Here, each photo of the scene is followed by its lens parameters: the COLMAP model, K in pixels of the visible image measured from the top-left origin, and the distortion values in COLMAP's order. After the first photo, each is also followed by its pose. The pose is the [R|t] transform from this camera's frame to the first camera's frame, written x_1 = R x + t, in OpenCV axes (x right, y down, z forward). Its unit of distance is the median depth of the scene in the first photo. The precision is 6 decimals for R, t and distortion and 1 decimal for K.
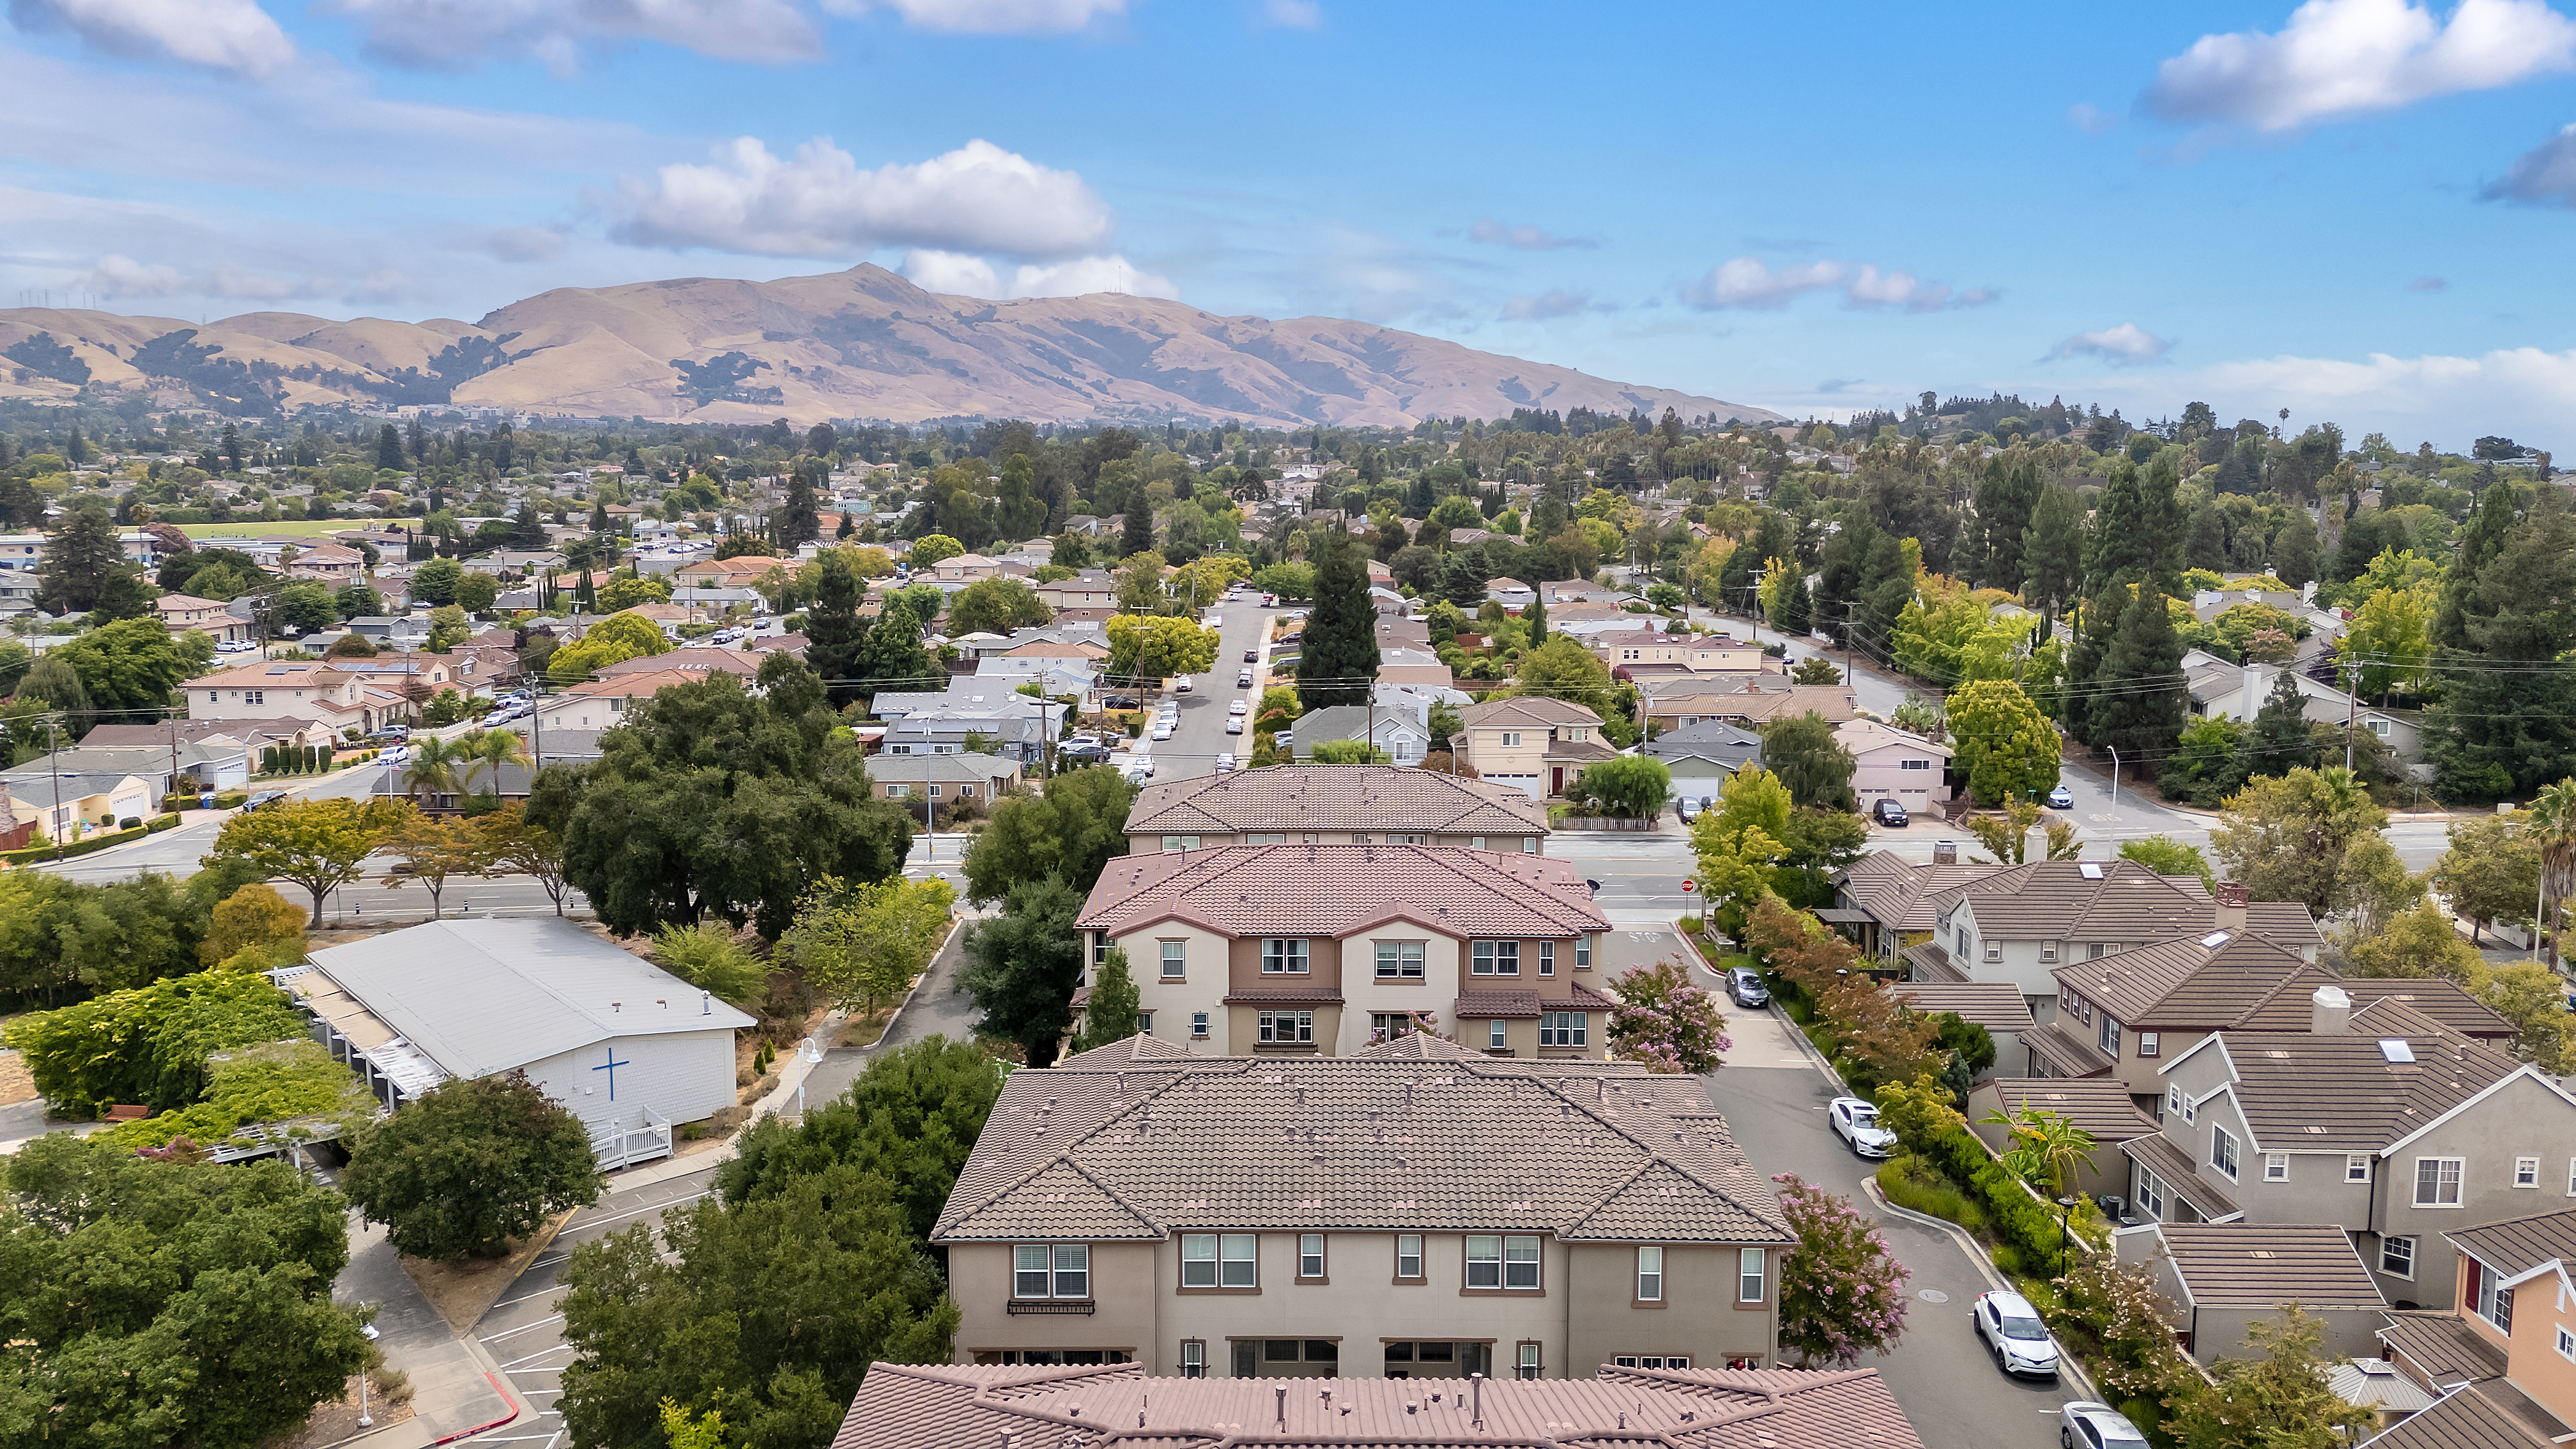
lens RADIAL K [[1886.4, 0, 1272.3], [0, 1886.4, 717.7], [0, 0, 1]] dist [0.093535, -0.112981]
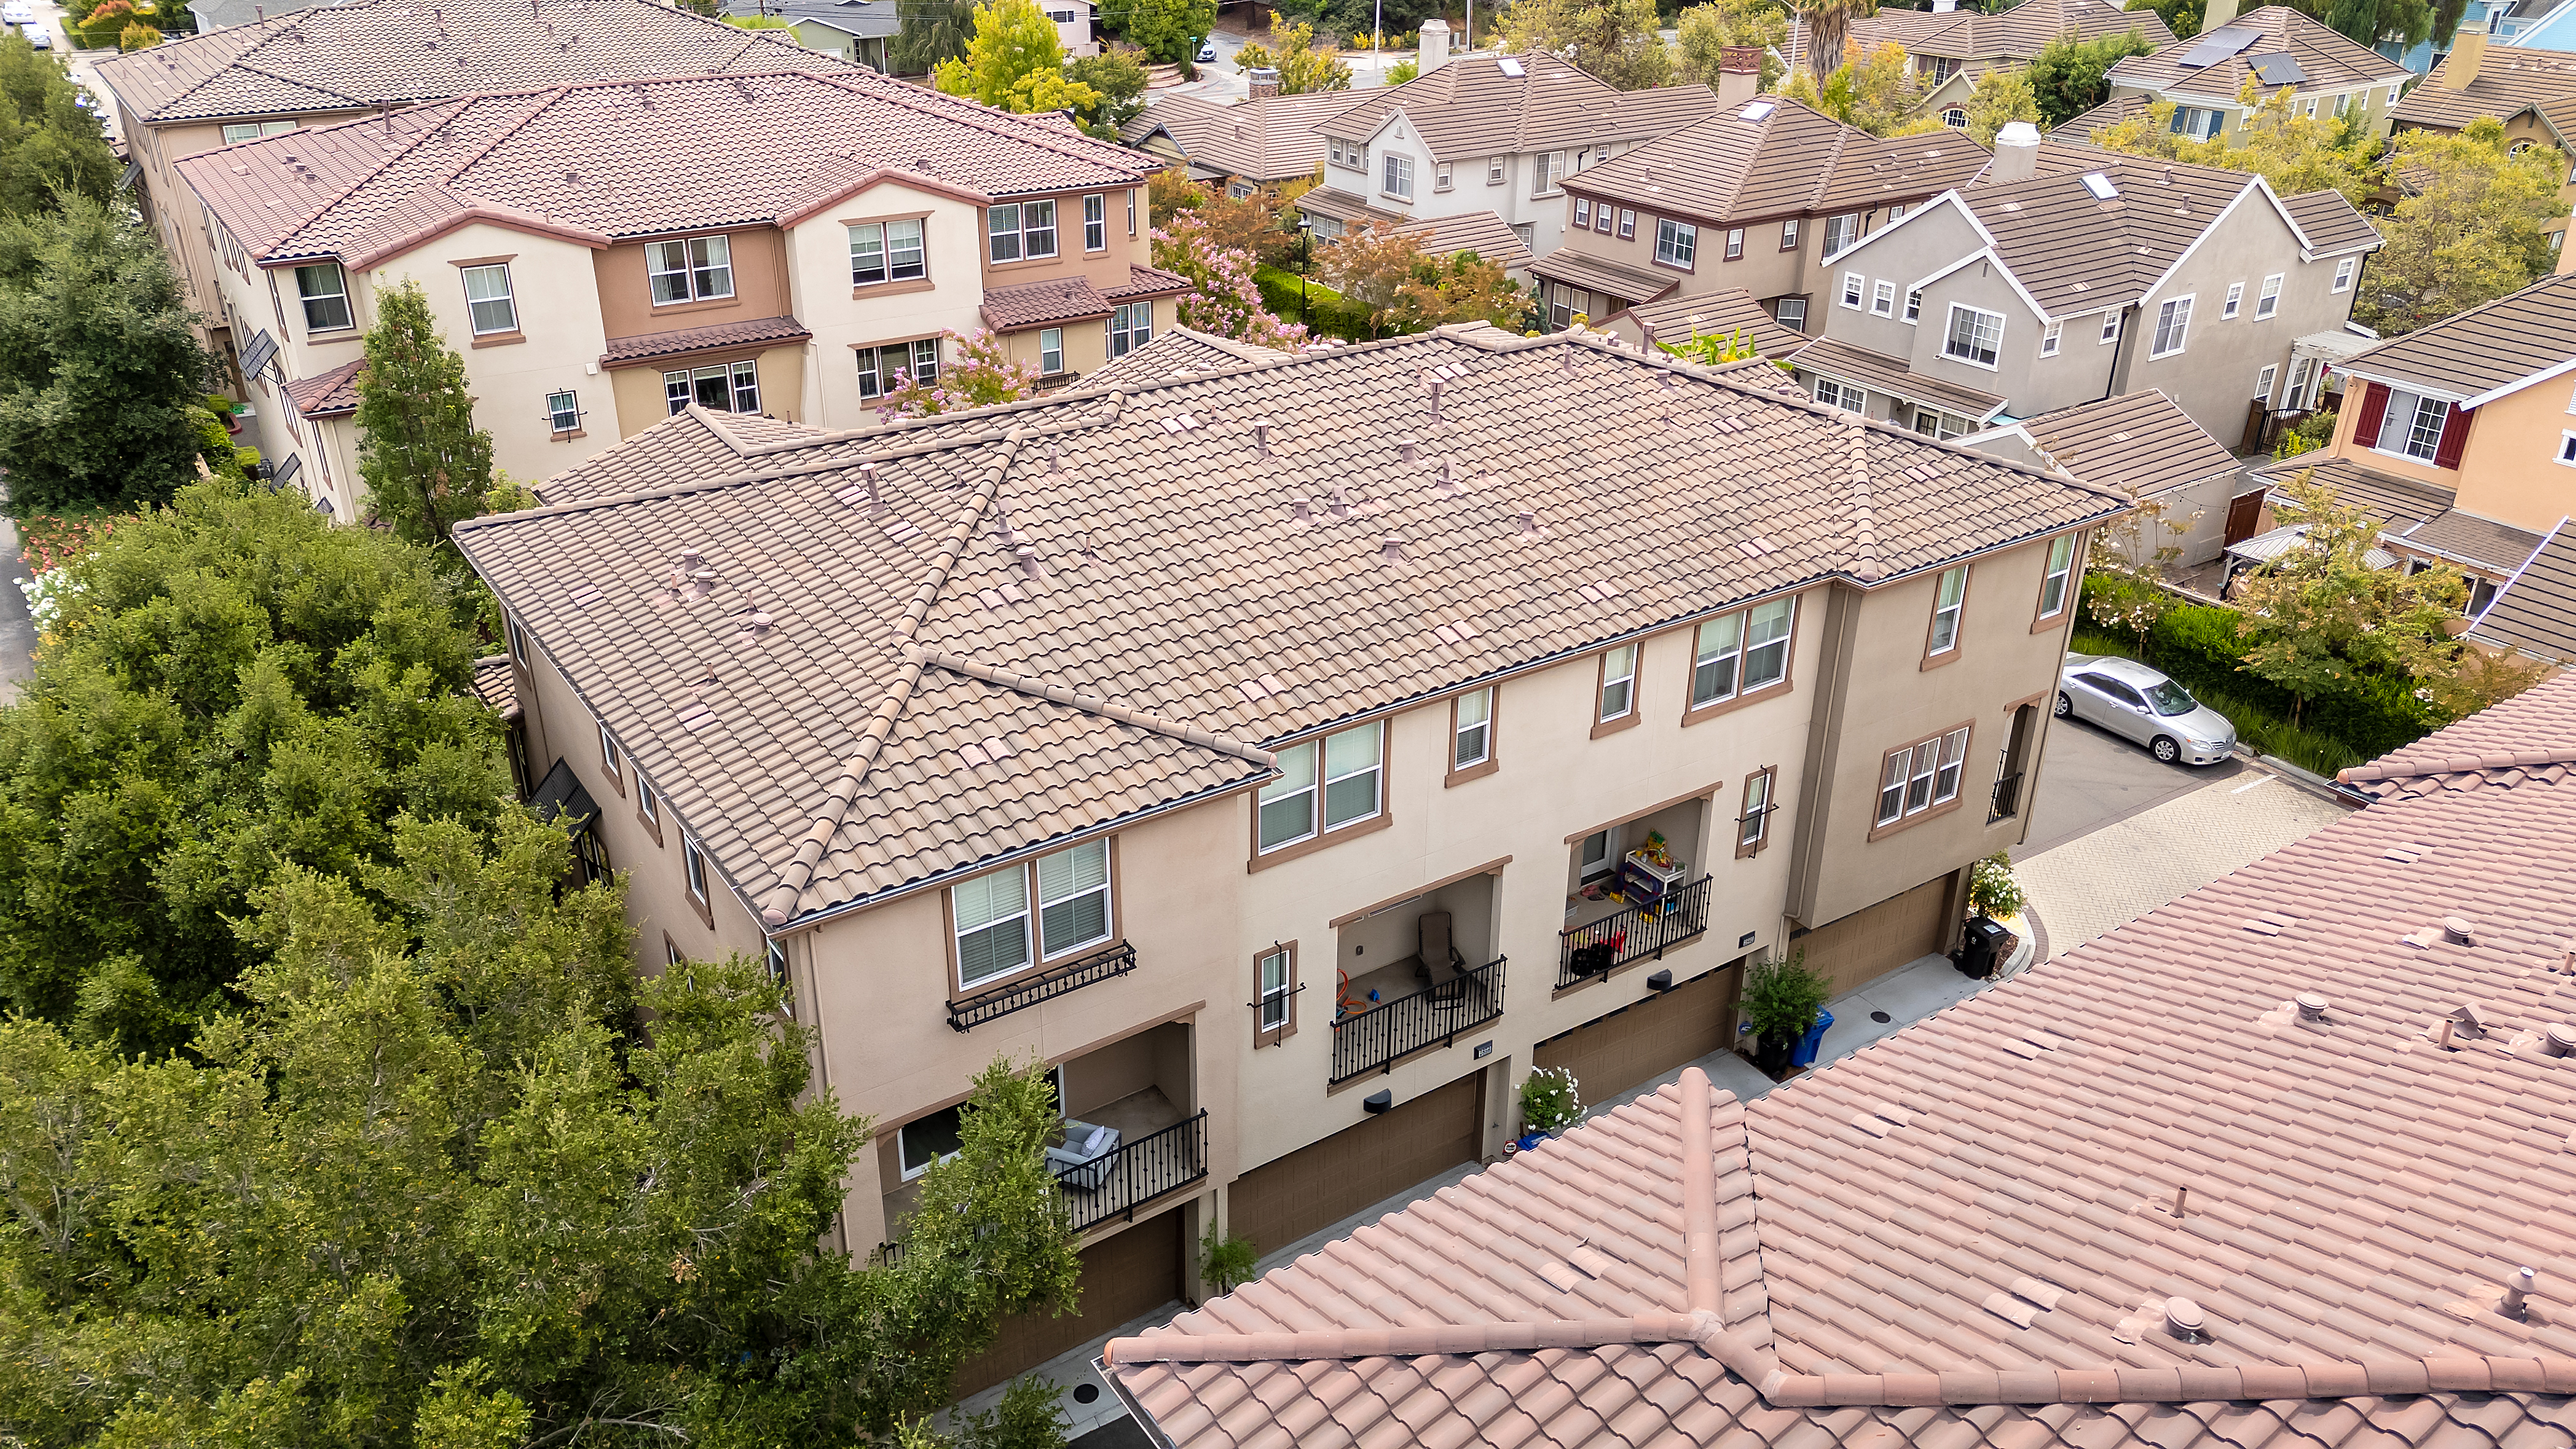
lens RADIAL K [[1886.4, 0, 1272.3], [0, 1886.4, 717.7], [0, 0, 1]] dist [0.093535, -0.112981]
pose [[0.819281, -0.246185, 0.517852, -0.248557], [0.068476, 0.938683, 0.337913, 0.096202], [-0.569288, -0.241386, 0.785903, 0.566029]]
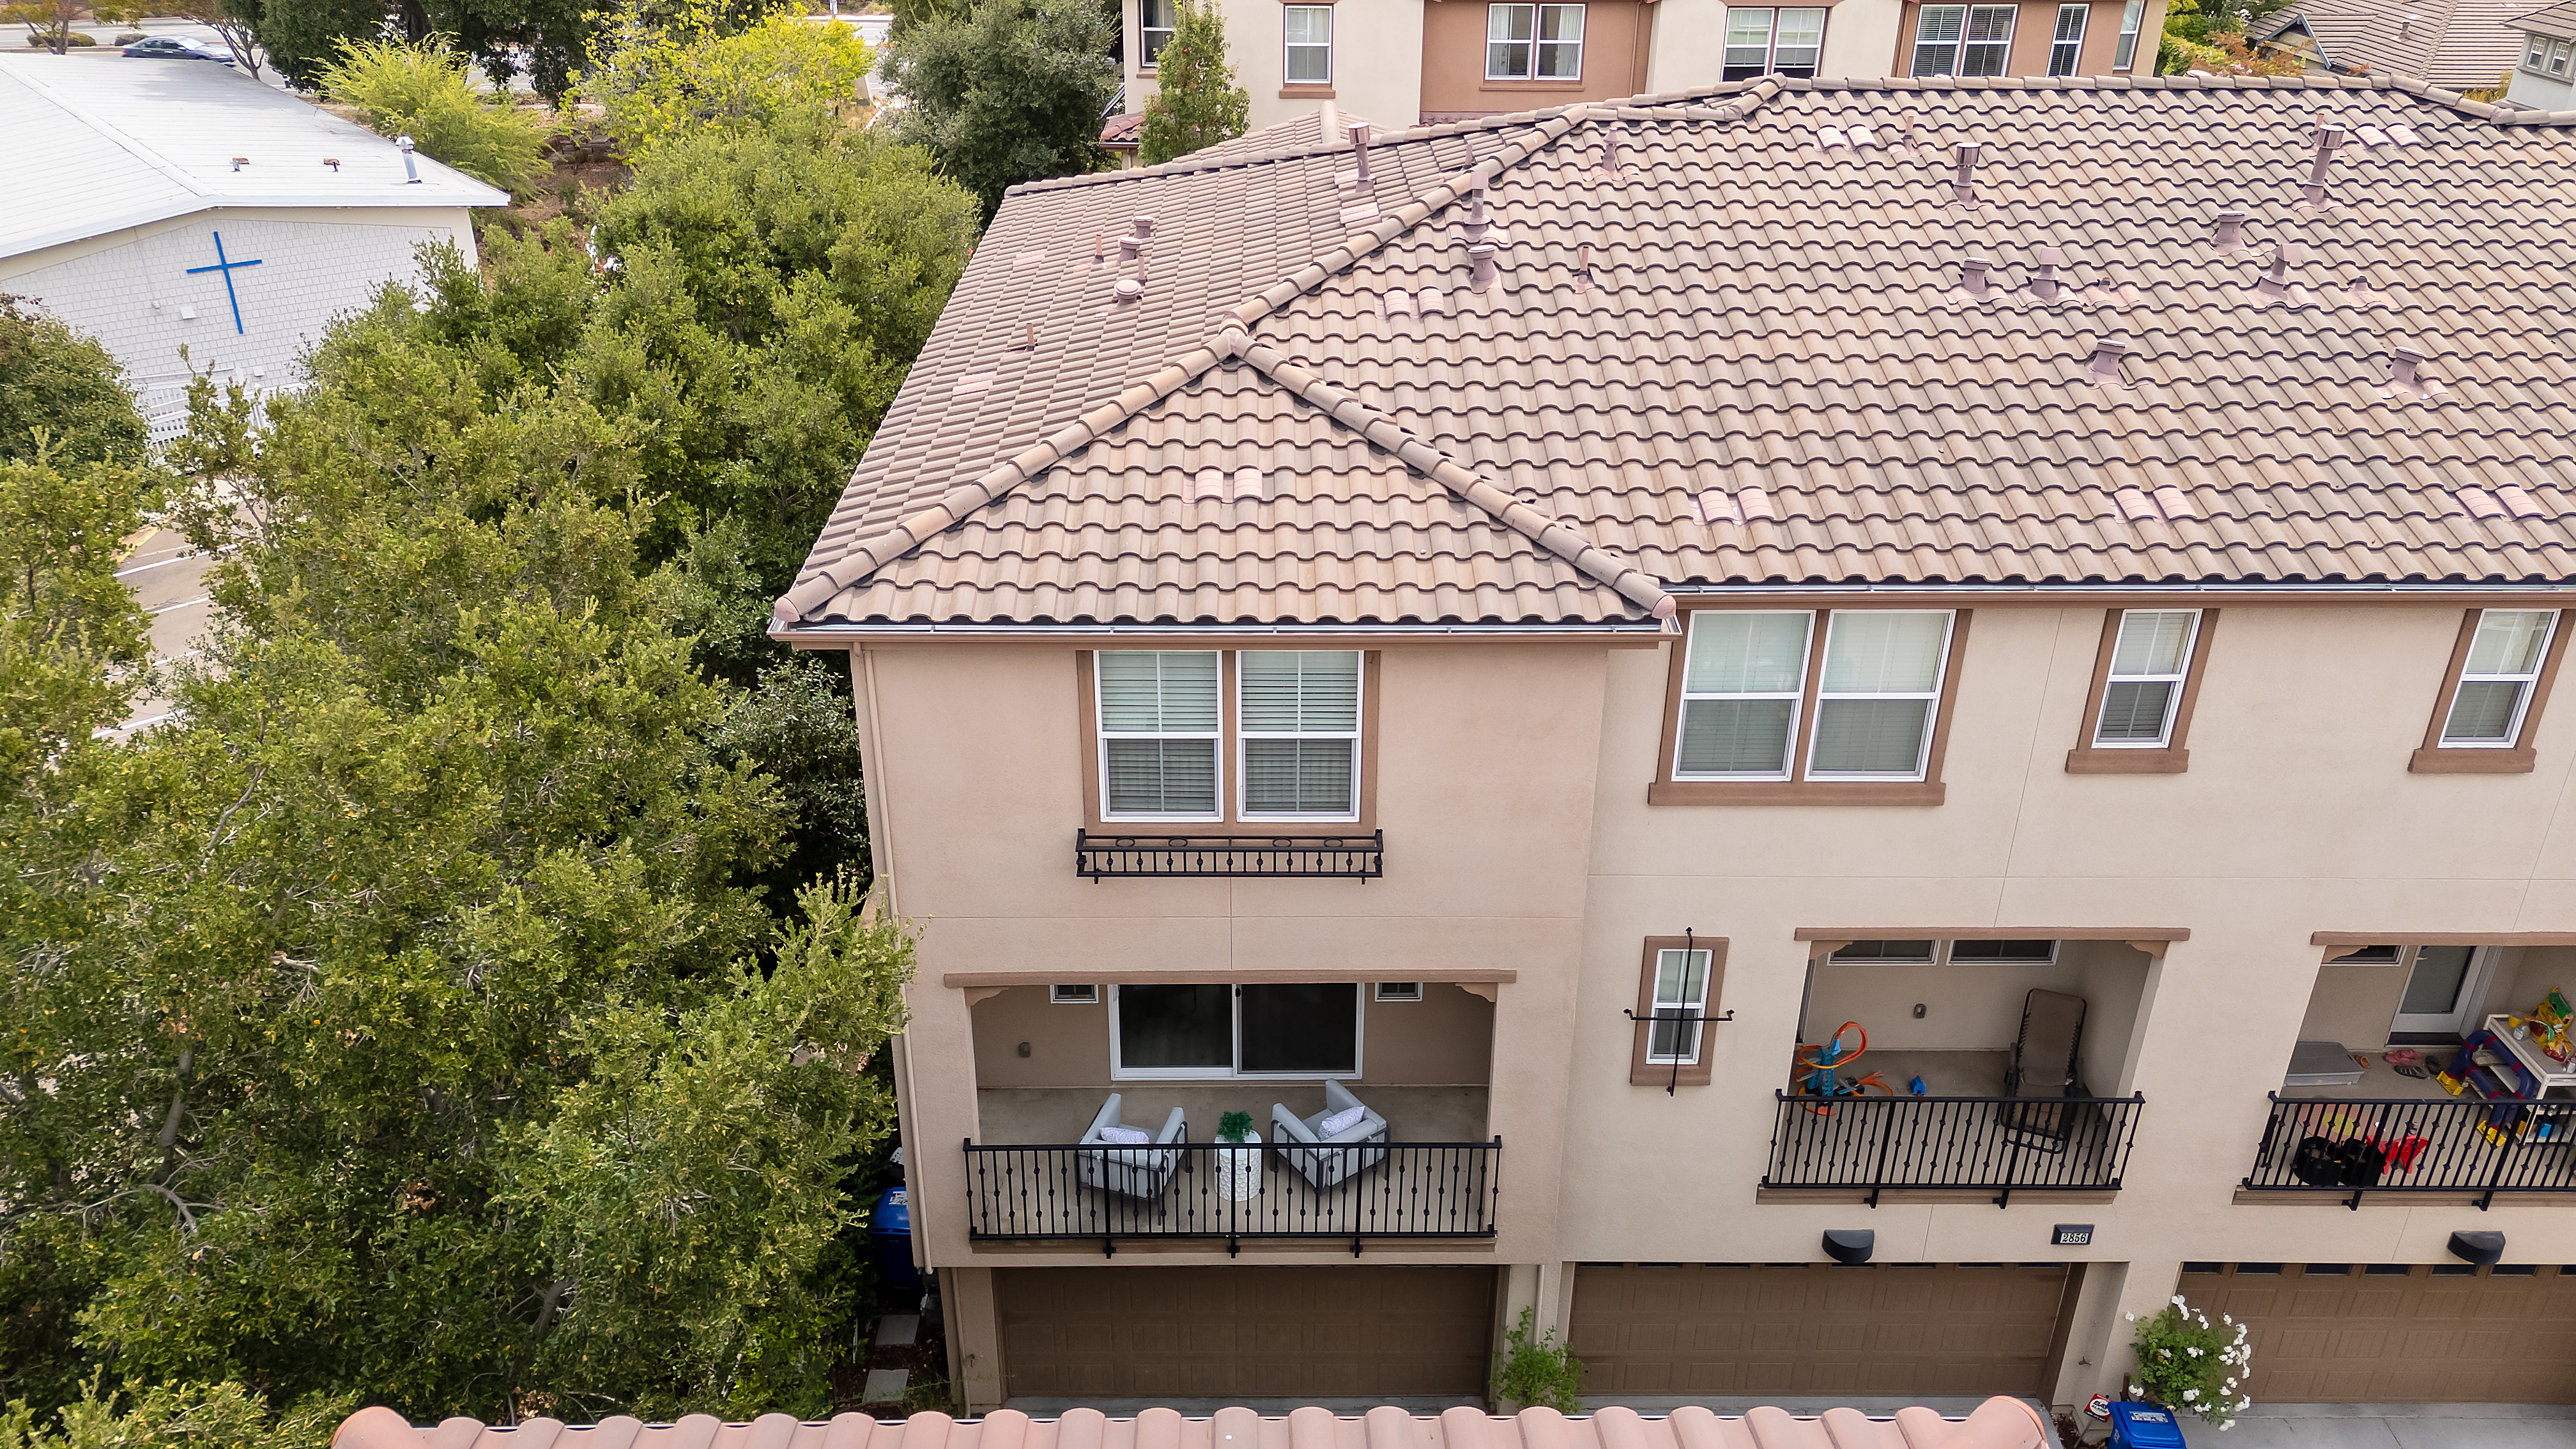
lens RADIAL K [[1886.4, 0, 1272.3], [0, 1886.4, 717.7], [0, 0, 1]] dist [0.093535, -0.112981]
pose [[0.999622, -0.003757, 0.027223, -0.103256], [-0.005658, 0.941248, 0.337668, 0.171402], [-0.026892, -0.337695, 0.940871, 0.650731]]
